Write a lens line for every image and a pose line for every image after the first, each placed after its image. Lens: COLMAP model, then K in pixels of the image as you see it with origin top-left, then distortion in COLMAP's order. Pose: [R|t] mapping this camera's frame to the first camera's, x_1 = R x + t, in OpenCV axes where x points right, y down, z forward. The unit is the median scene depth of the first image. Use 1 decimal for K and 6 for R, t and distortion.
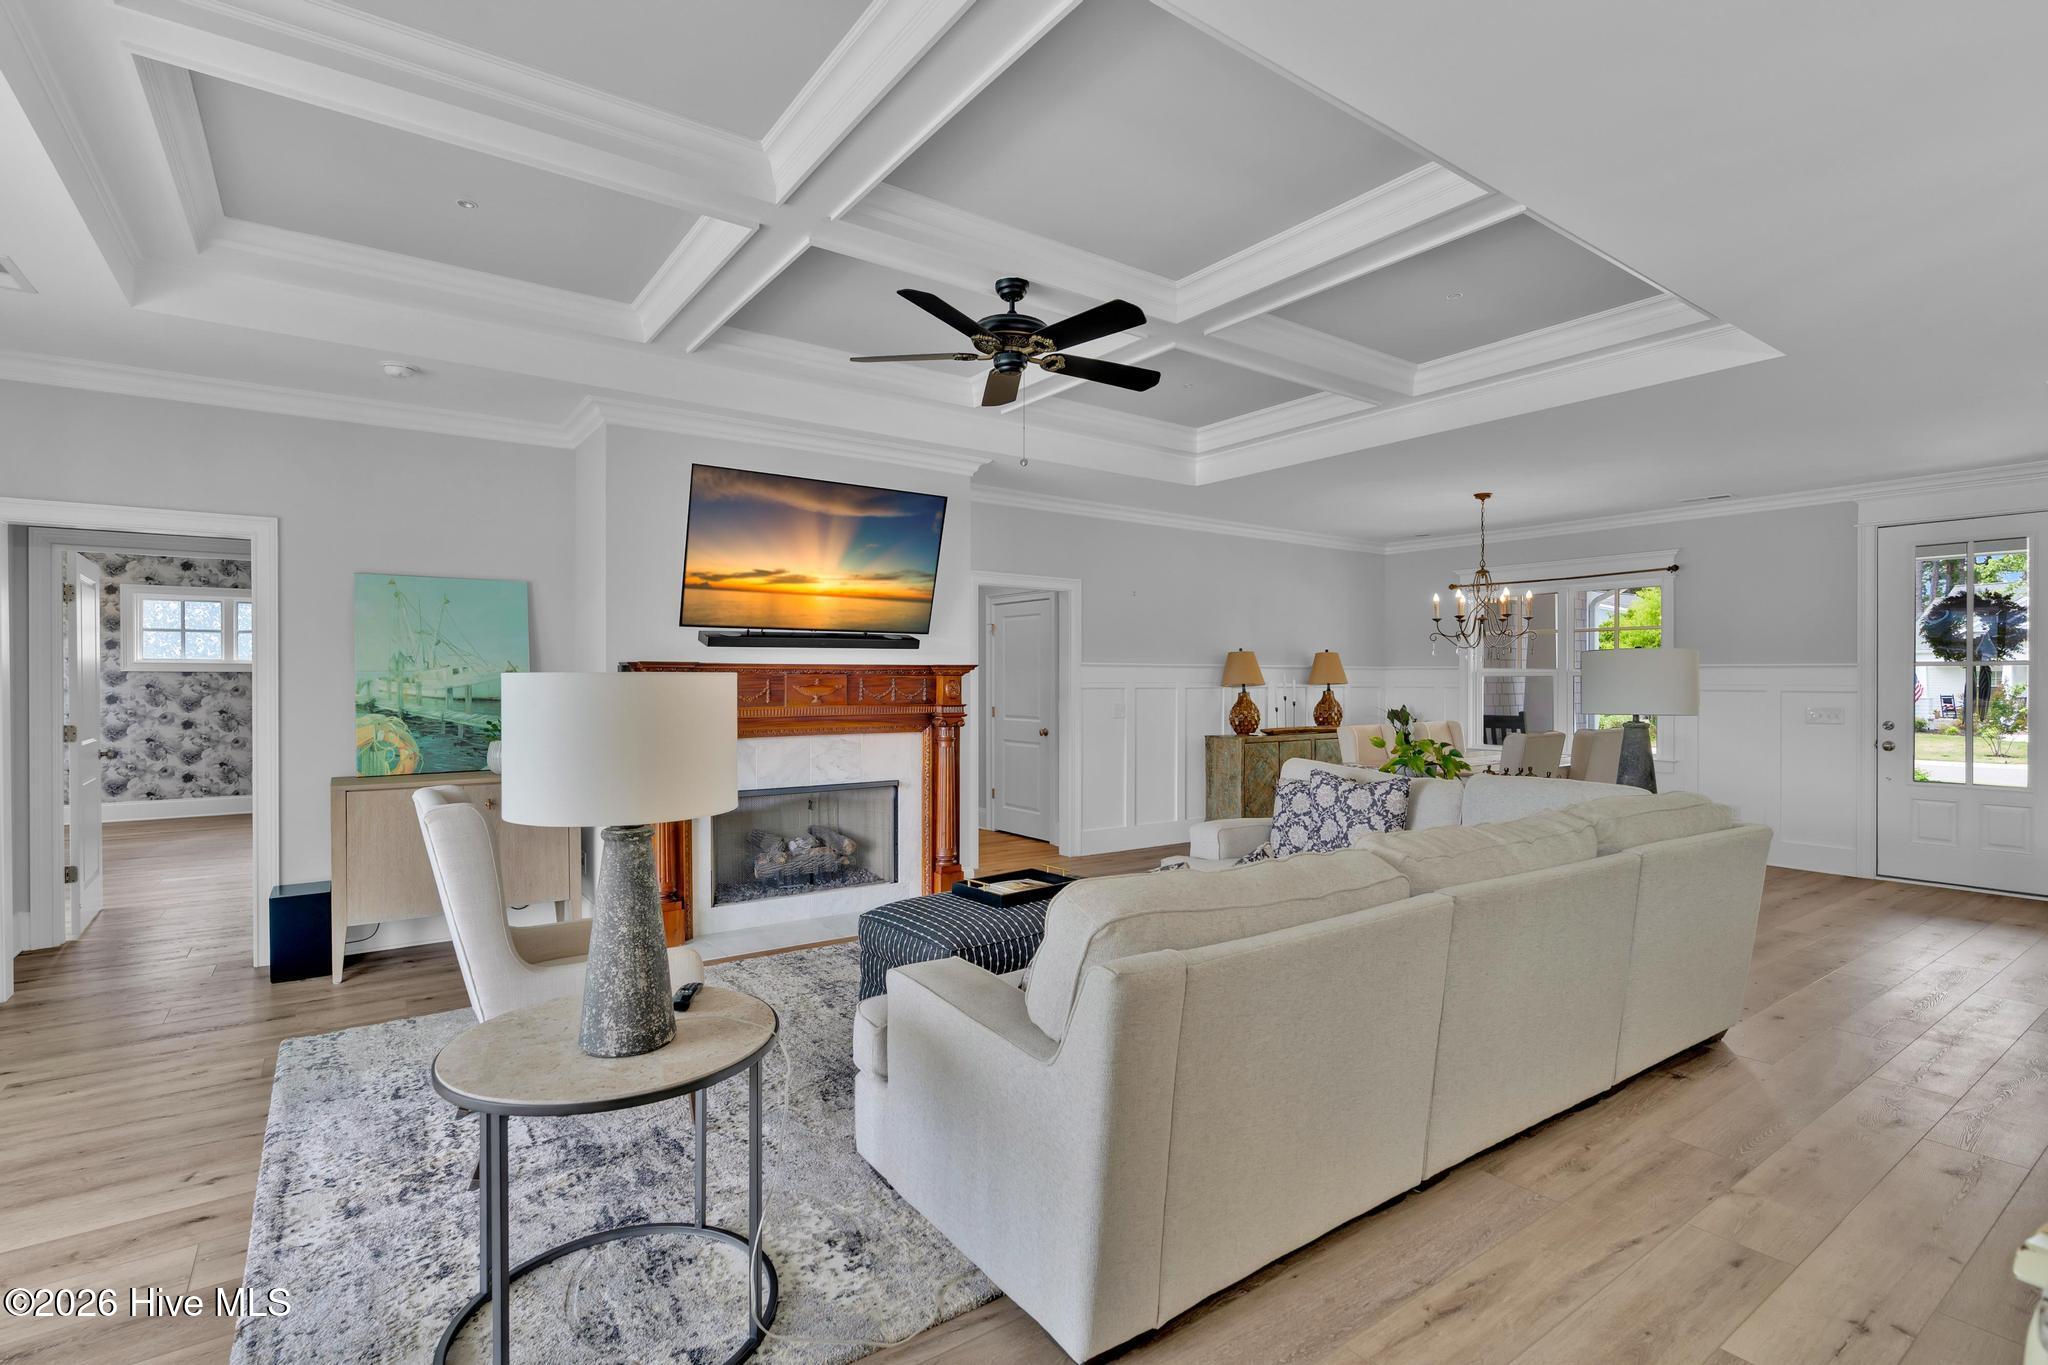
lens RADIAL K [[946.0, 0, 1026.9], [0, 946.0, 699.3], [0, 0, 1]] dist [-0.000092, 0.000875]
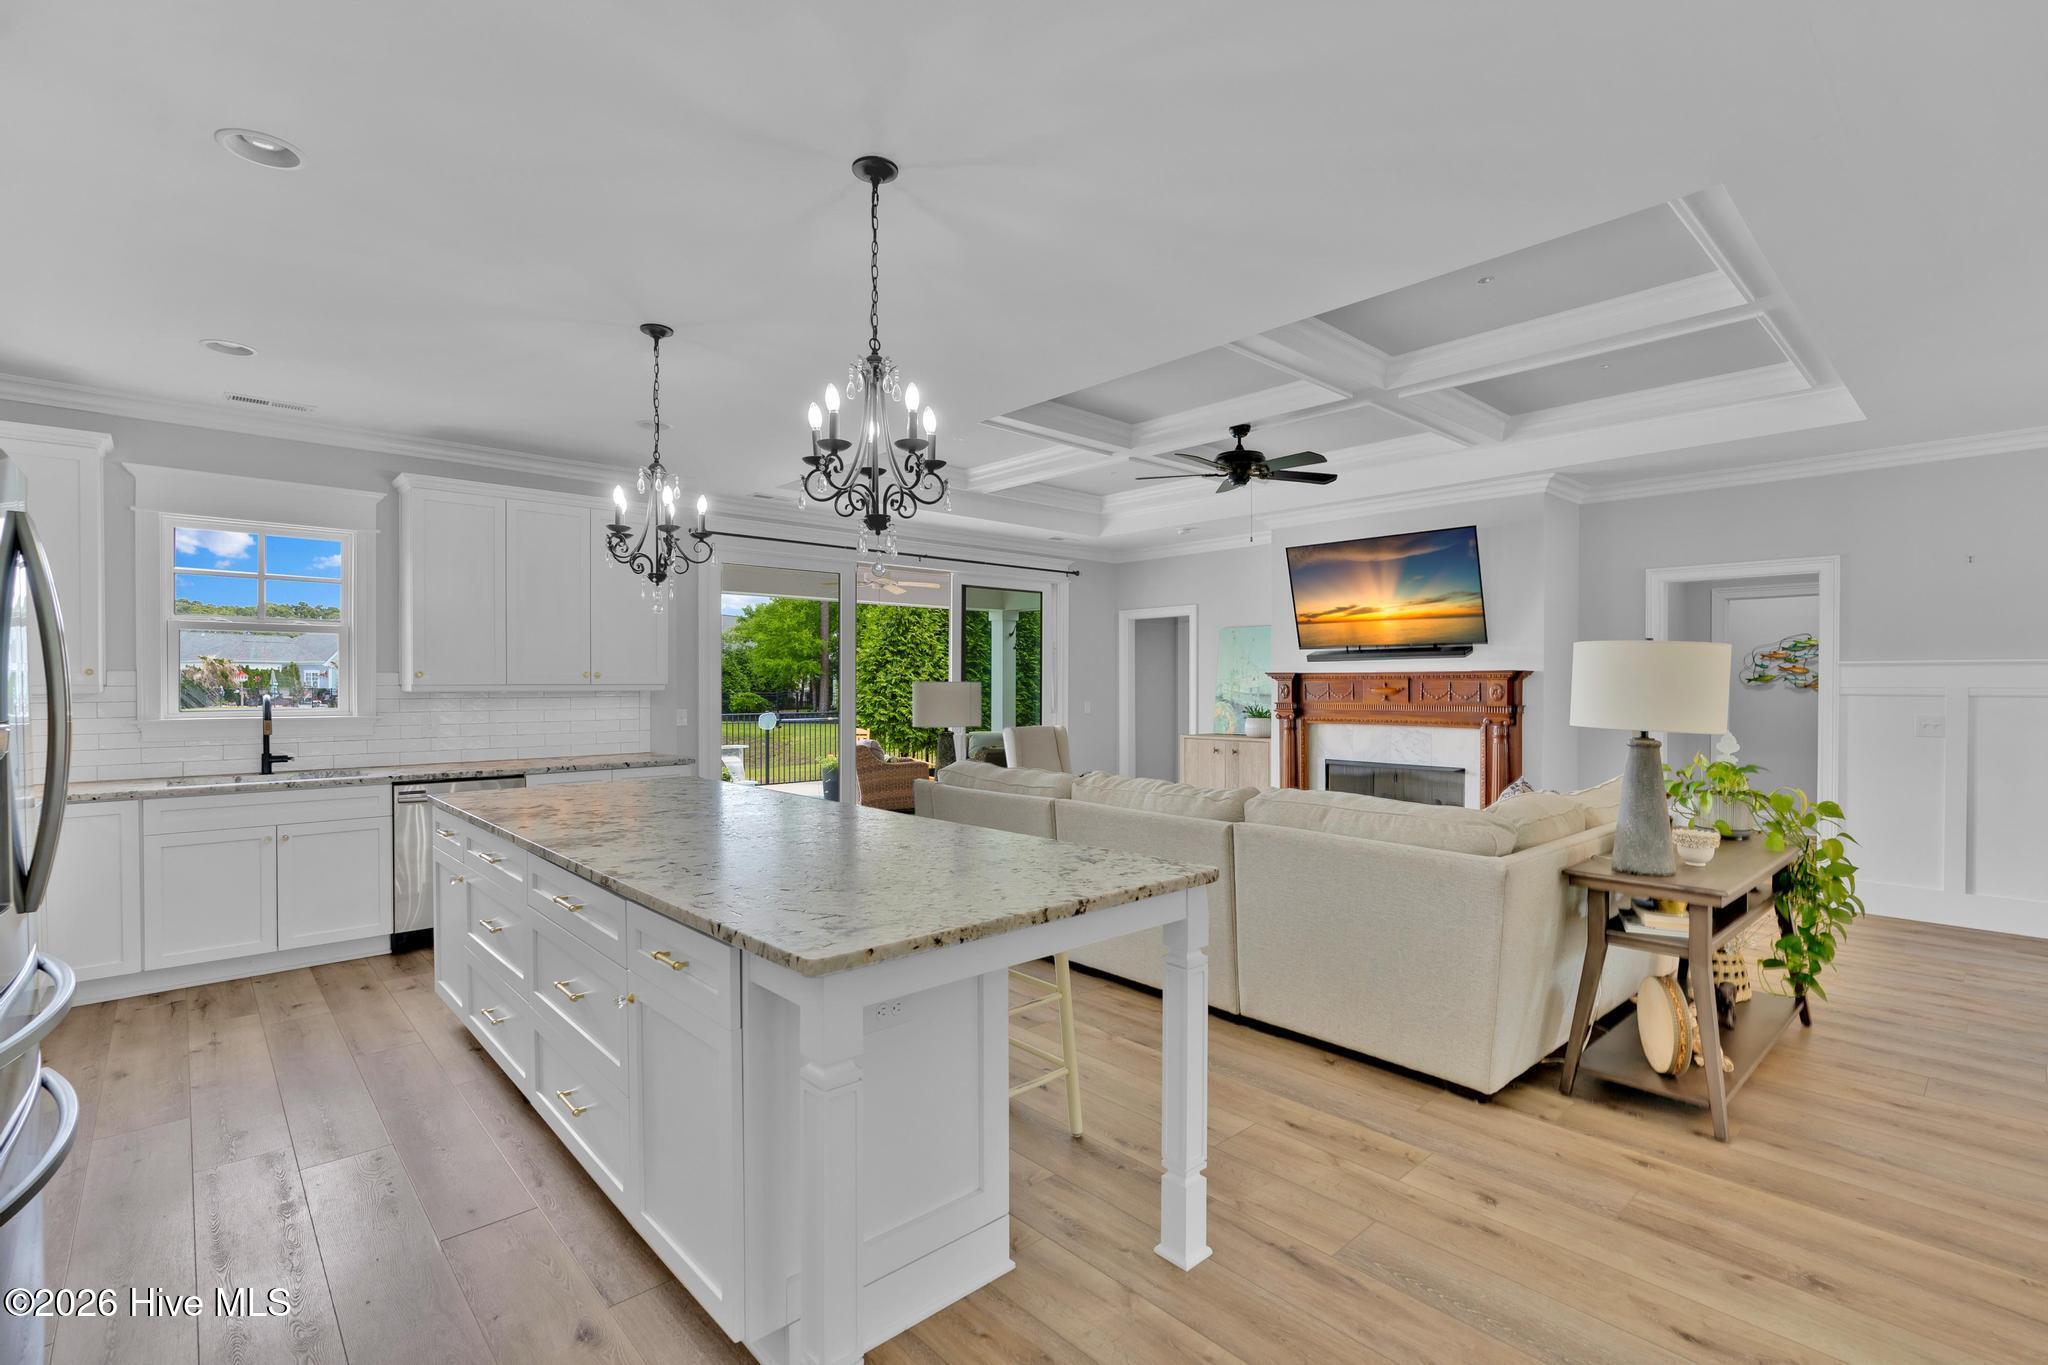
lens RADIAL K [[946.0, 0, 1035.1], [0, 946.0, 687.6], [0, 0, 1]] dist [-0.000092, 0.000875]
pose [[0.124031, 0.000390, -0.992278, 1.066405], [-0.027844, 0.999608, -0.003088, 0.003730], [0.991888, 0.028012, 0.123993, 0.347615]]
